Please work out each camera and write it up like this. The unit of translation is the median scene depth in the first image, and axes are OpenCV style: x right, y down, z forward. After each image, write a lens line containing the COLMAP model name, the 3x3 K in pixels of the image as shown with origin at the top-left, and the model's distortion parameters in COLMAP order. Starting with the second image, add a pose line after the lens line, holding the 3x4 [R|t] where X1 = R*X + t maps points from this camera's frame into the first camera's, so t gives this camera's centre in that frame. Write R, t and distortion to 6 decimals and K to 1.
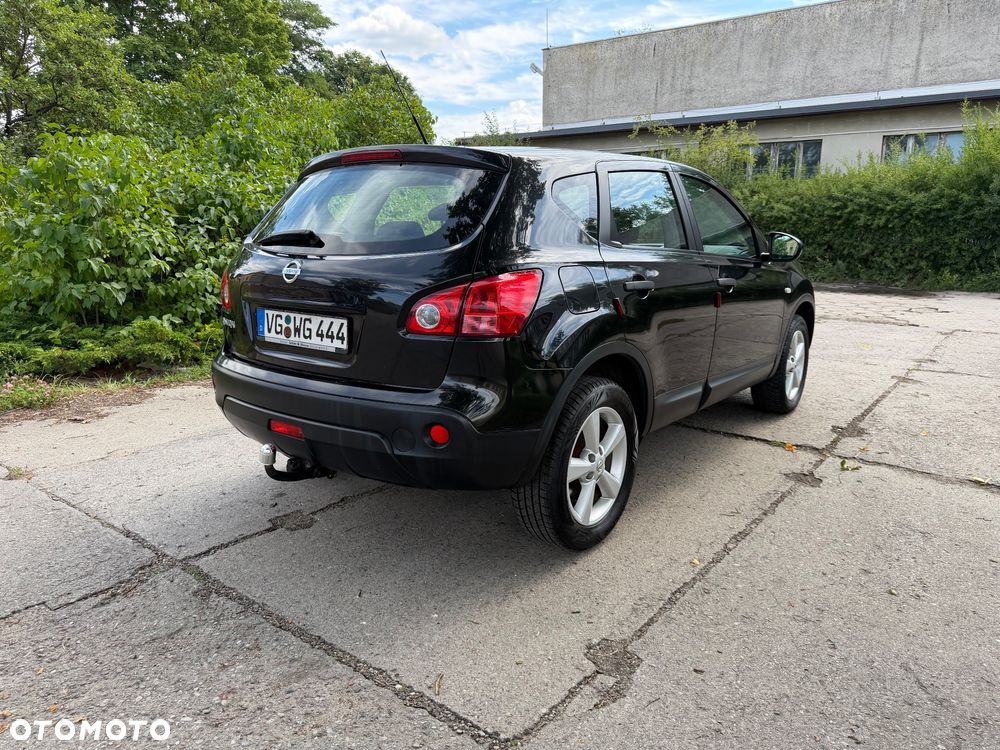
lens RADIAL K [[710.5, 0, 503.1], [0, 710.5, 377.2], [0, 0, 1]] dist [0.054289, -0.070504]
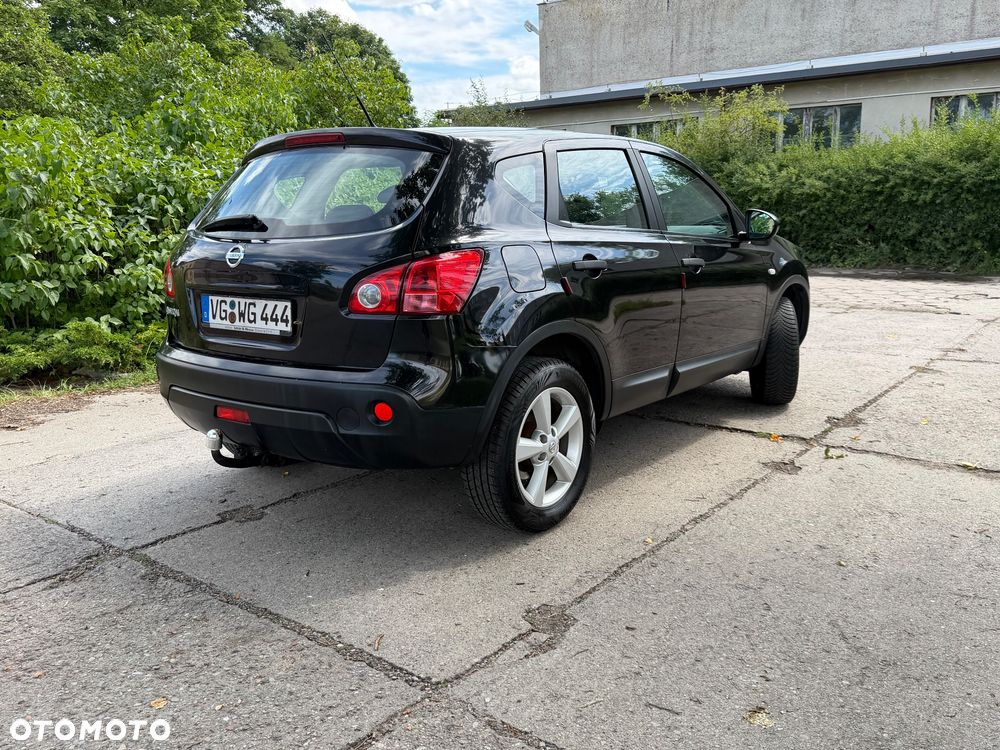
lens RADIAL K [[850.5, 0, 503.9], [0, 850.5, 377.7], [0, 0, 1]] dist [0.092889, -0.143505]
pose [[0.999782, -0.020854, -0.001396, 0.047911], [0.020826, 0.999619, -0.018133, 0.031771], [0.001774, 0.018100, 0.999835, -0.121314]]
